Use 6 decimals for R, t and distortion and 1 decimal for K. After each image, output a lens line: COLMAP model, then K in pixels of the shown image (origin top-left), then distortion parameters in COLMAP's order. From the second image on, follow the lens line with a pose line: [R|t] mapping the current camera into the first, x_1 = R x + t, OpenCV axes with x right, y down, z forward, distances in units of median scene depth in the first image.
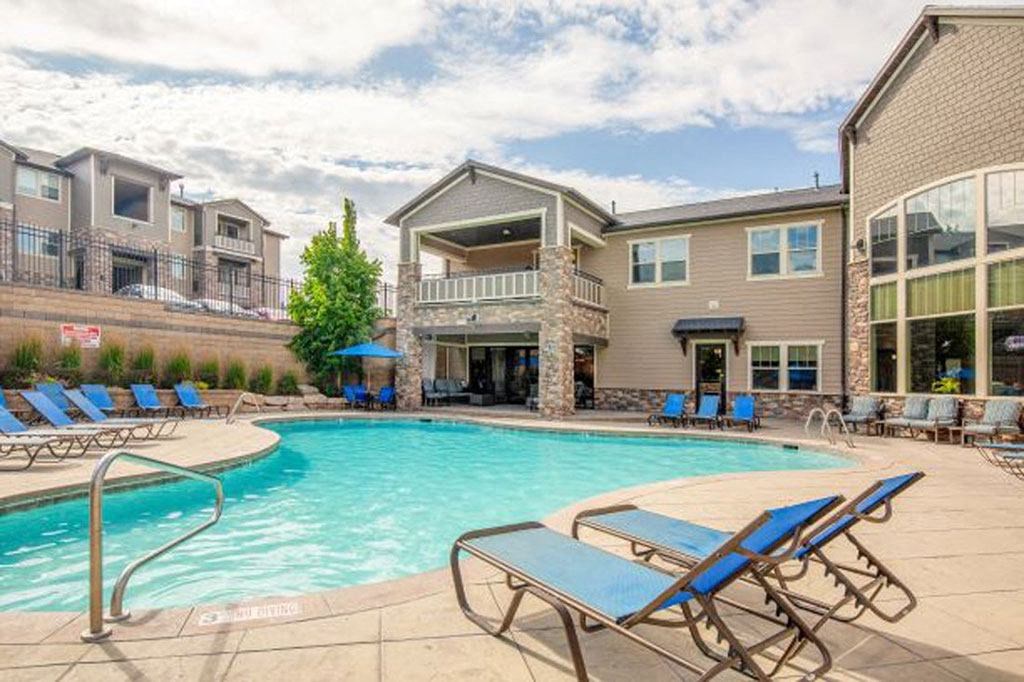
lens RADIAL K [[533.8, 0, 549.0], [0, 533.8, 380.9], [0, 0, 1]] dist [-0.006841, -0.000865]
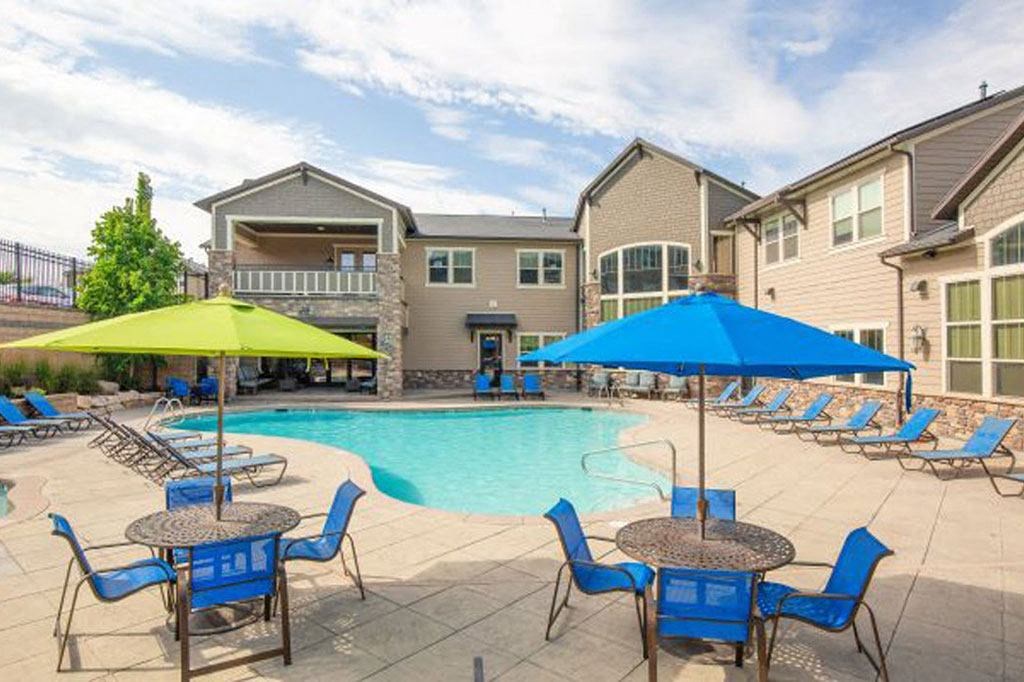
lens RADIAL K [[533.8, 0, 517.4], [0, 533.8, 340.5], [0, 0, 1]] dist [-0.006841, -0.000865]
pose [[0.824605, -0.007190, 0.565664, -0.398309], [0.011655, 0.999923, -0.004279, -0.047996], [-0.565589, 0.010121, 0.824625, -0.118190]]
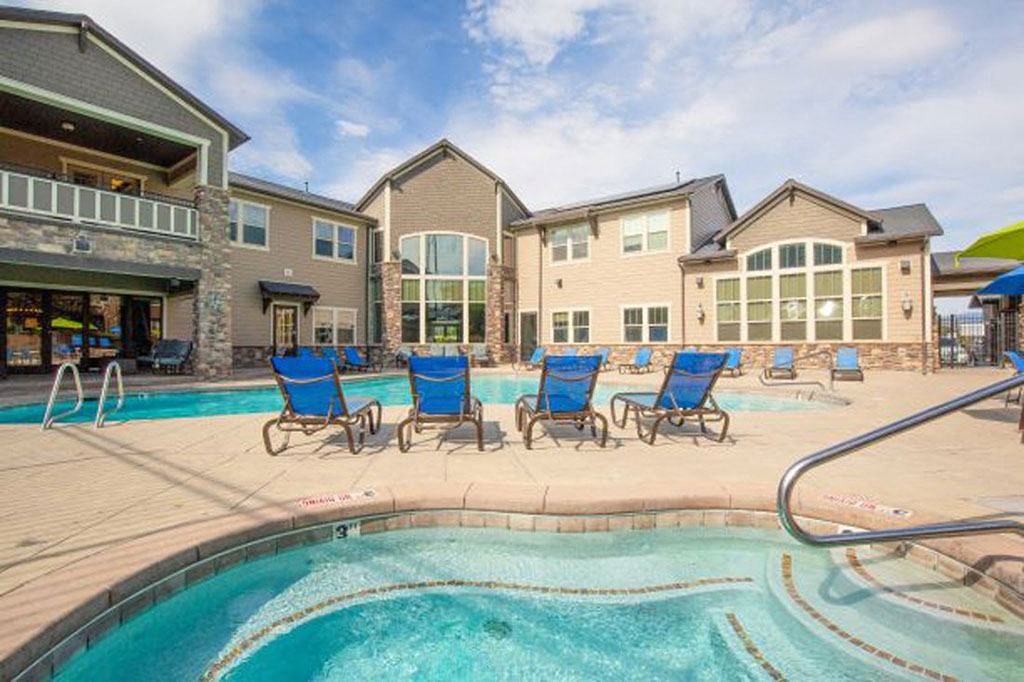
lens RADIAL K [[456.8, 0, 510.2], [0, 456.8, 338.0], [0, 0, 1]] dist [-0.017903, 0.000717]
pose [[0.168616, -0.005074, 0.985669, -0.619429], [0.005766, 0.999975, 0.004161, 0.000693], [-0.985665, 0.004982, 0.168641, 0.360572]]
